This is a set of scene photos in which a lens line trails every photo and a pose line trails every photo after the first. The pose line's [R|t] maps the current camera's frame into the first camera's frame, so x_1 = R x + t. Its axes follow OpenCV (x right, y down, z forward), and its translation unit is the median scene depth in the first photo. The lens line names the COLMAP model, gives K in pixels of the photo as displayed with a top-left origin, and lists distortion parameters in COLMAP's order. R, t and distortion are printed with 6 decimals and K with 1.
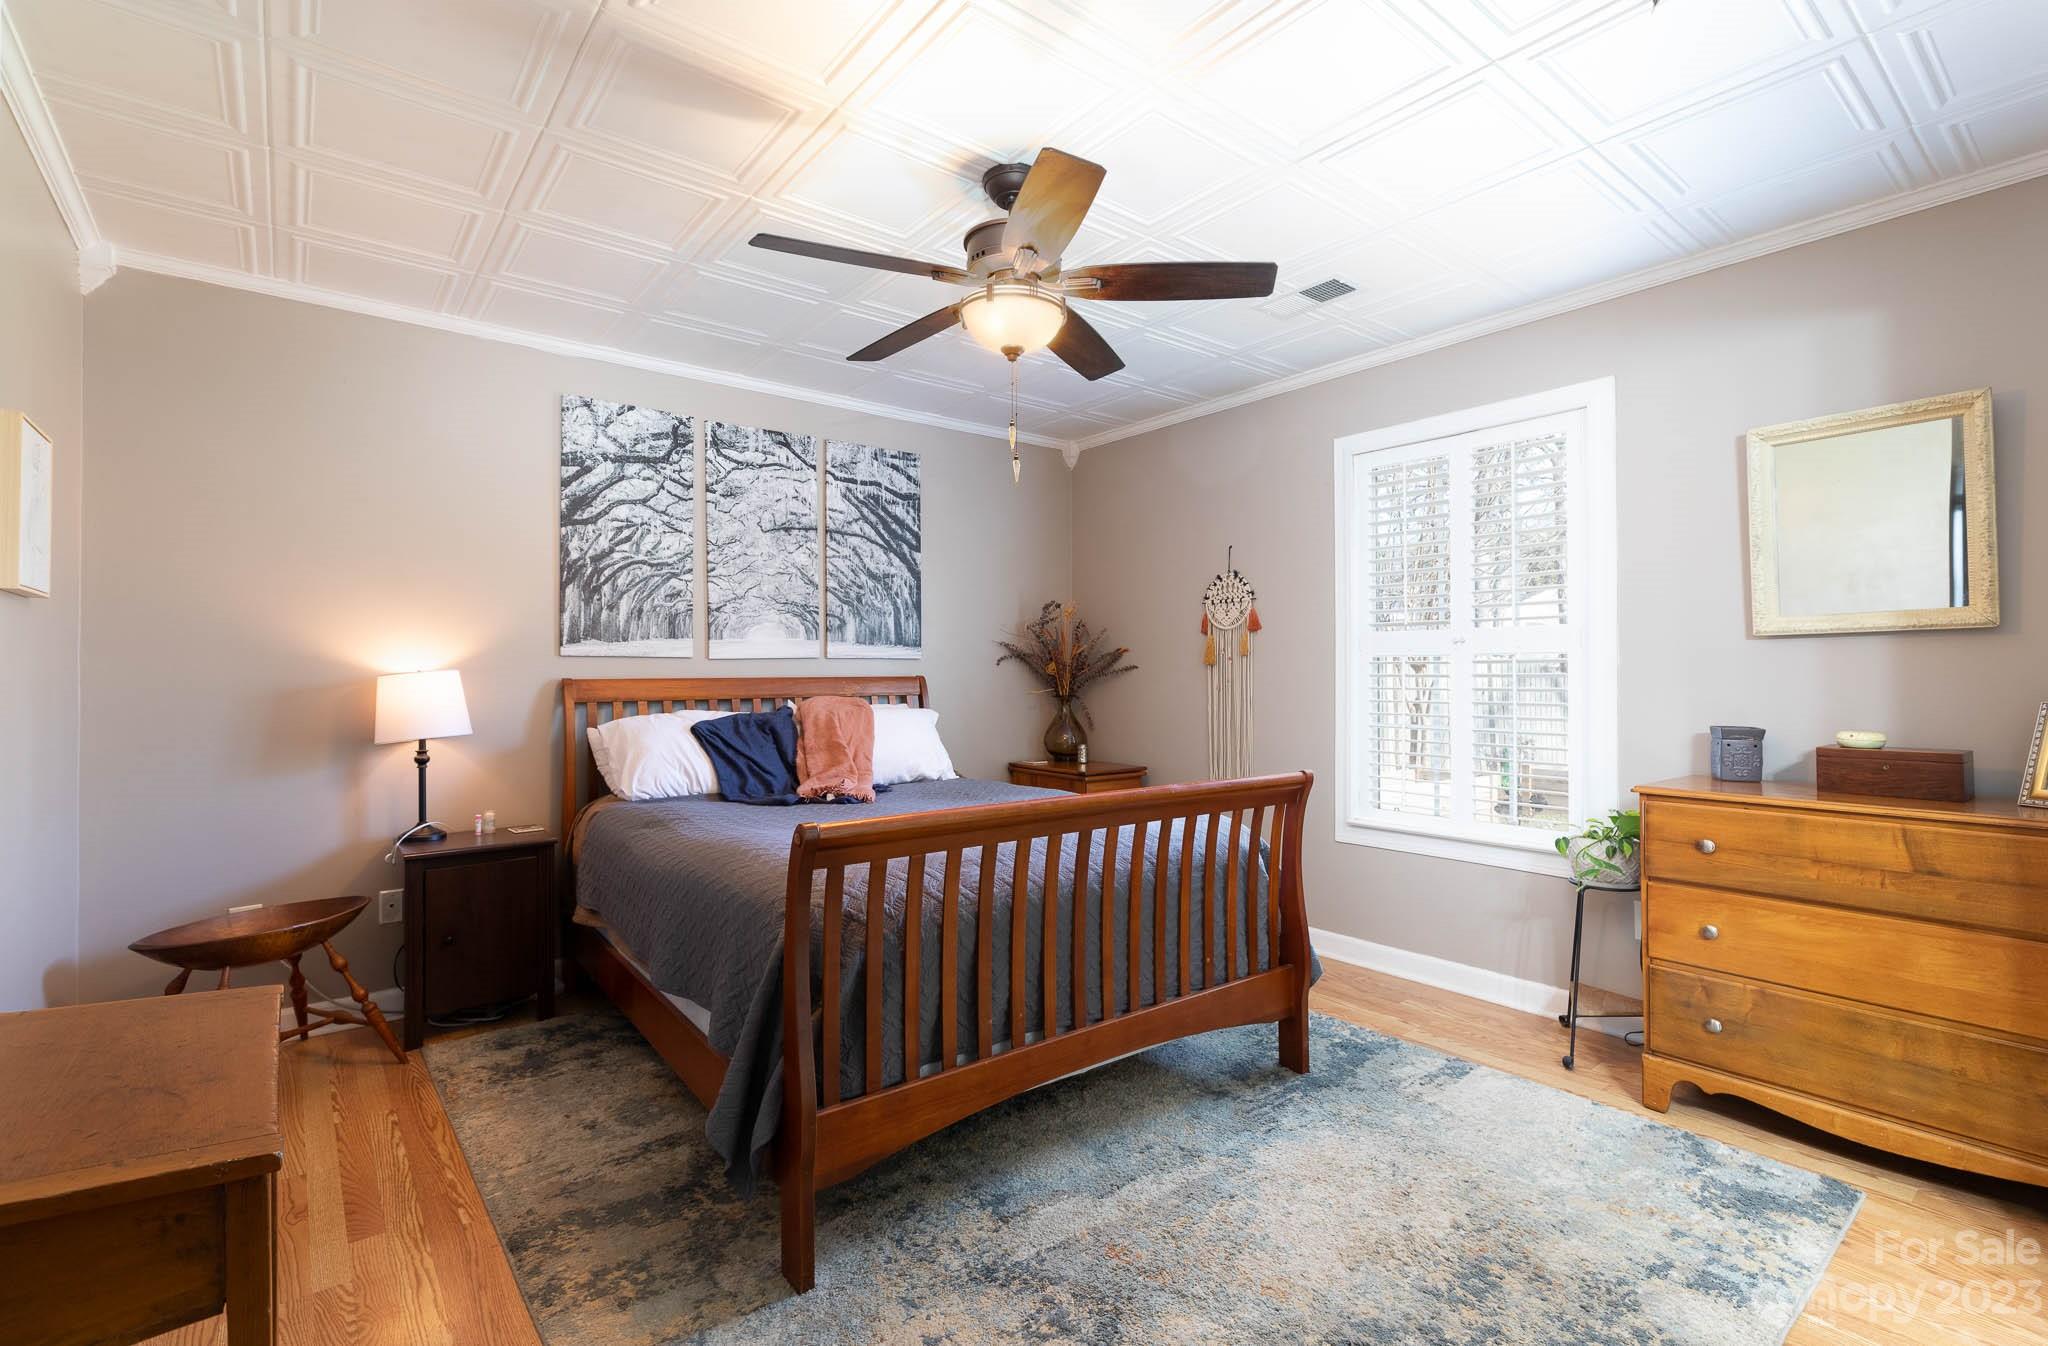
lens RADIAL K [[920.9, 0, 1033.5], [0, 920.9, 664.8], [0, 0, 1]] dist [-0.000202, 0.000026]
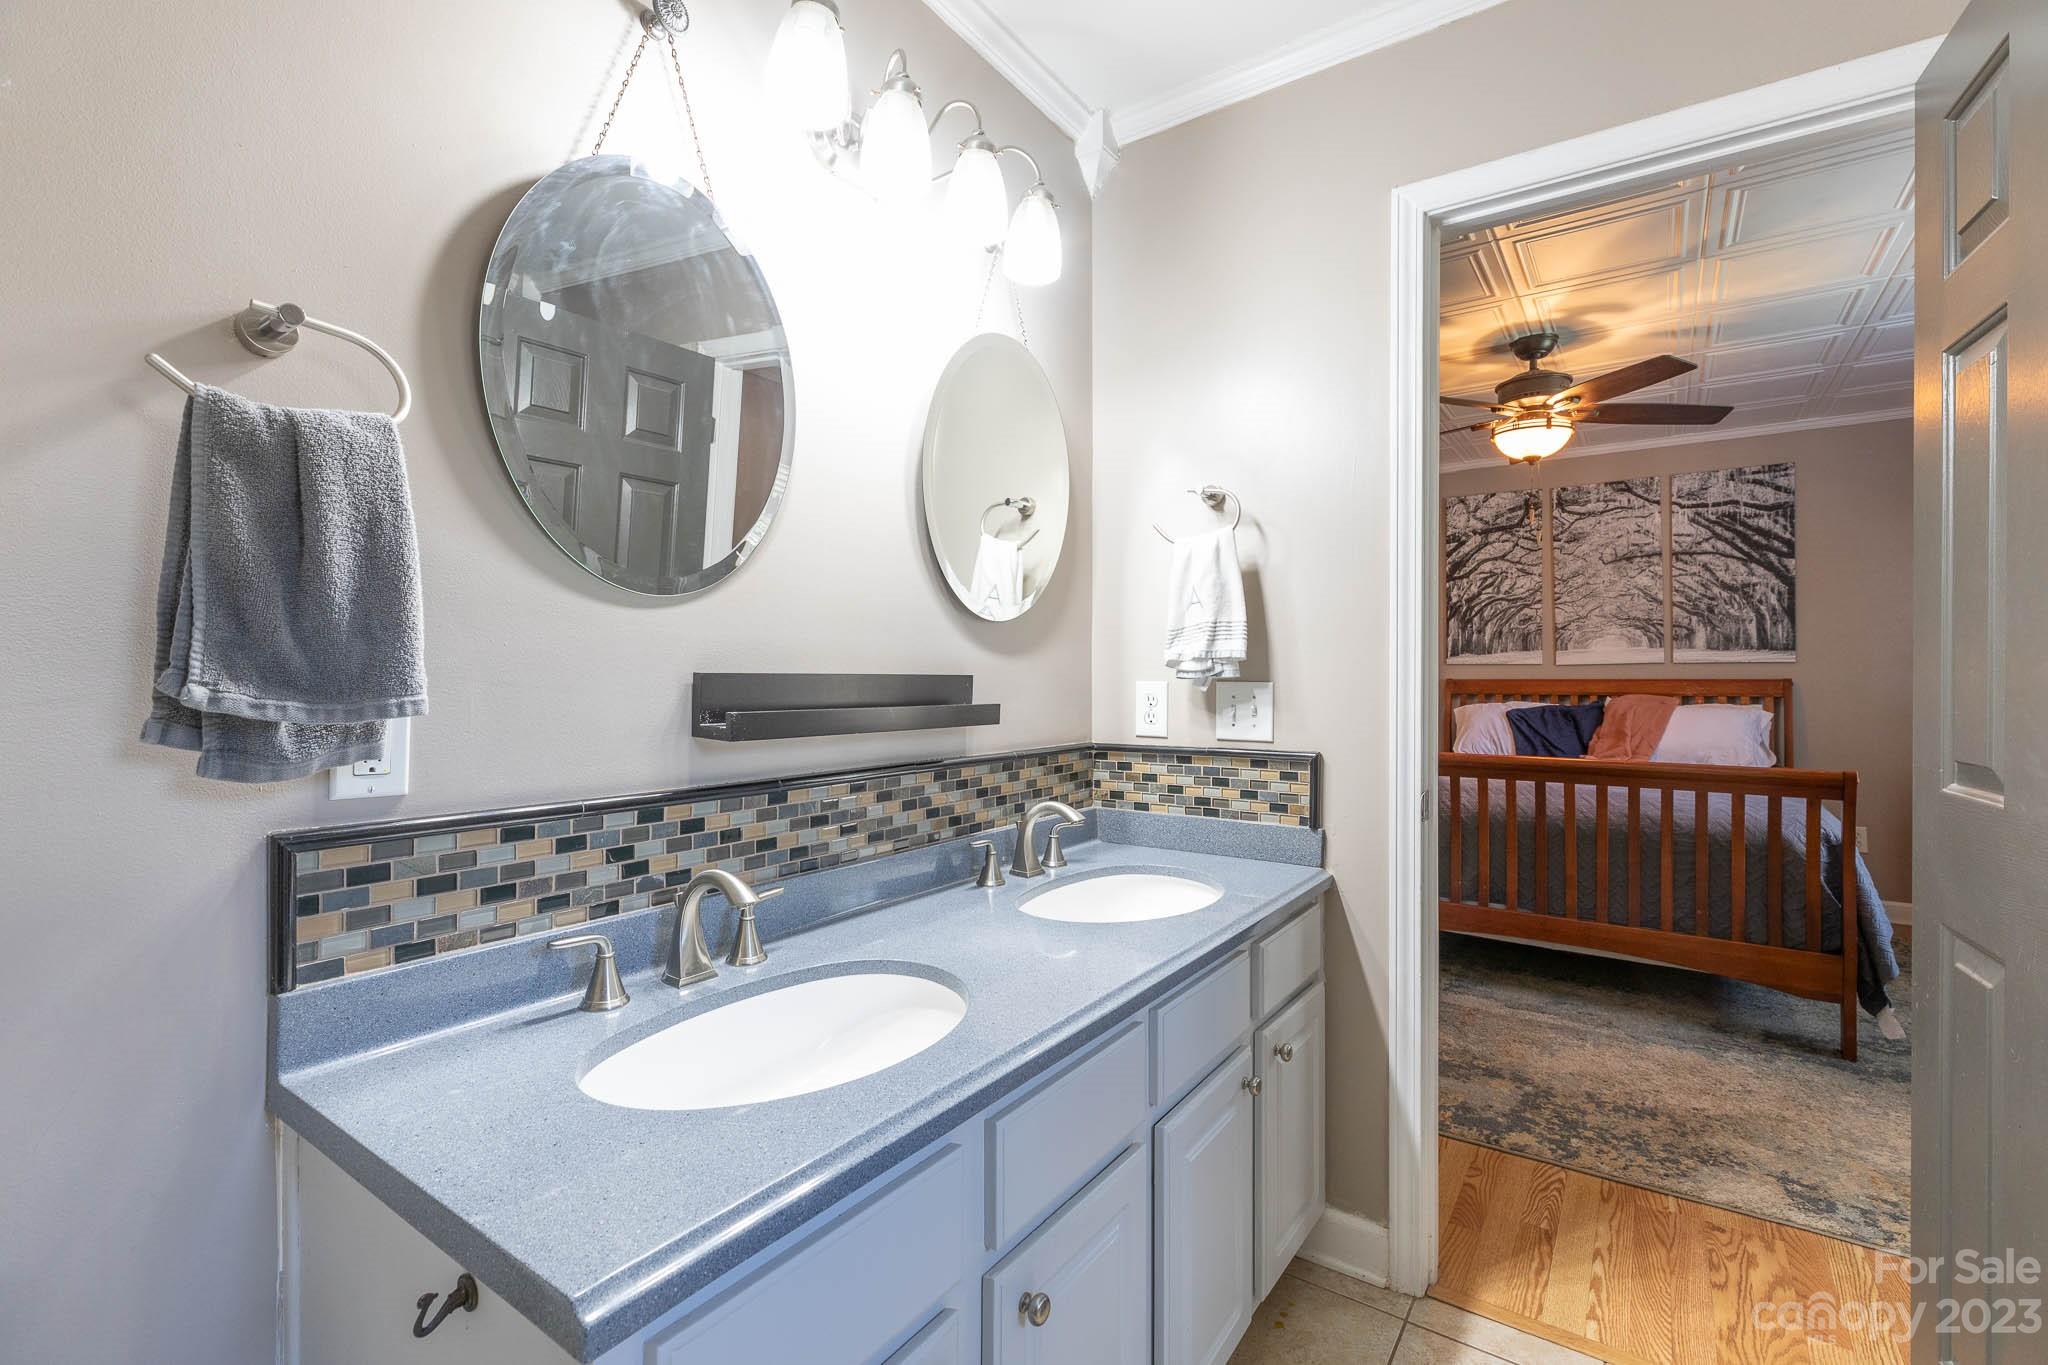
lens RADIAL K [[936.4, 0, 1024.8], [0, 936.4, 672.2], [0, 0, 1]] dist [-0.042925, 0.011278]
pose [[0.281697, -0.002183, -0.959501, 0.704119], [0.006598, 0.999978, -0.000338, -0.000682], [0.959481, -0.006236, 0.281705, -0.123255]]
